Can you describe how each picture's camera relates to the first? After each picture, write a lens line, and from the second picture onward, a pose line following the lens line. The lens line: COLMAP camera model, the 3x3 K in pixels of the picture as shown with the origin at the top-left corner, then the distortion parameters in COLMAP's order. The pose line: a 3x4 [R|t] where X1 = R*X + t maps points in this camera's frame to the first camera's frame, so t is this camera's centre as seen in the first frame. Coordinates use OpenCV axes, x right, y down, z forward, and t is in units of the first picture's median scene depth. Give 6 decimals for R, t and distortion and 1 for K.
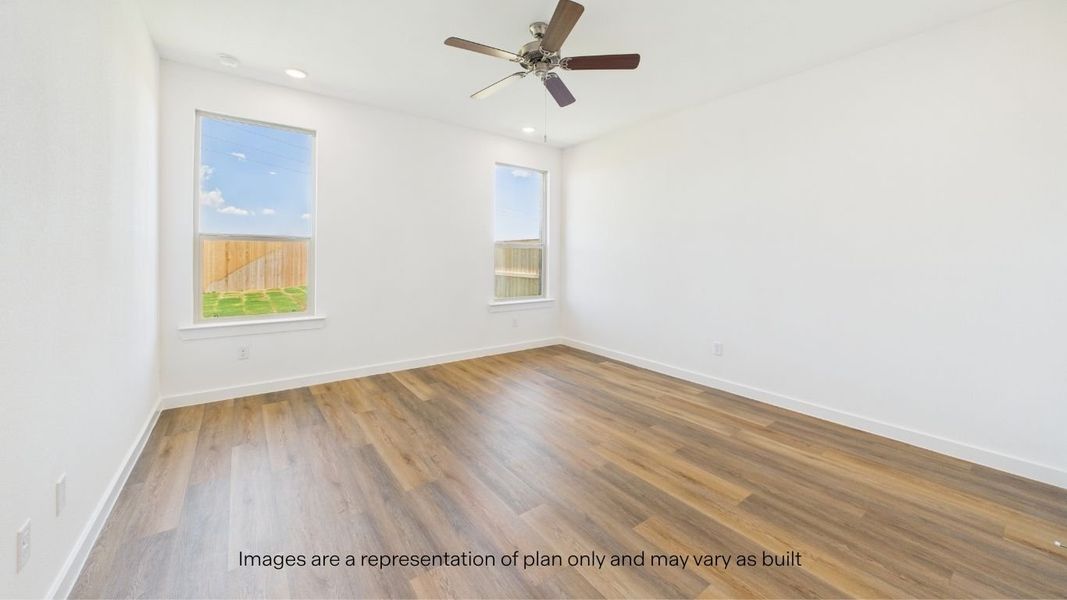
lens RADIAL K [[391.1, 0, 529.0], [0, 391.1, 323.1], [0, 0, 1]] dist [0.001794, 0.000138]
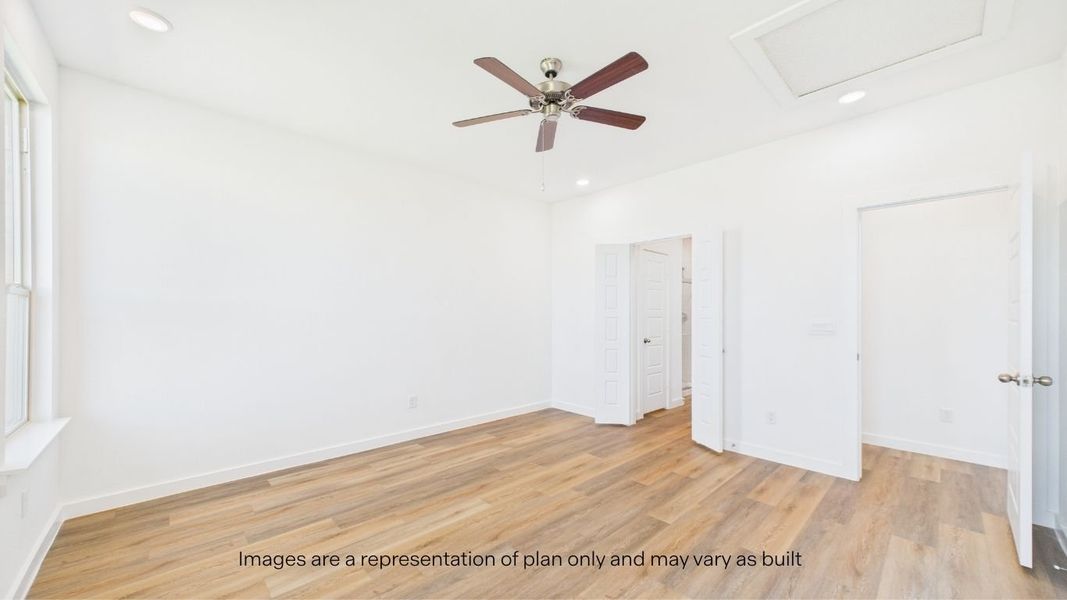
lens RADIAL K [[391.1, 0, 529.0], [0, 391.1, 323.1], [0, 0, 1]] dist [0.001794, 0.000138]
pose [[-0.133003, -0.029424, 0.990679, -0.893736], [0.162169, 0.985442, 0.051040, -0.217023], [-0.977758, 0.167446, -0.126296, 1.110109]]
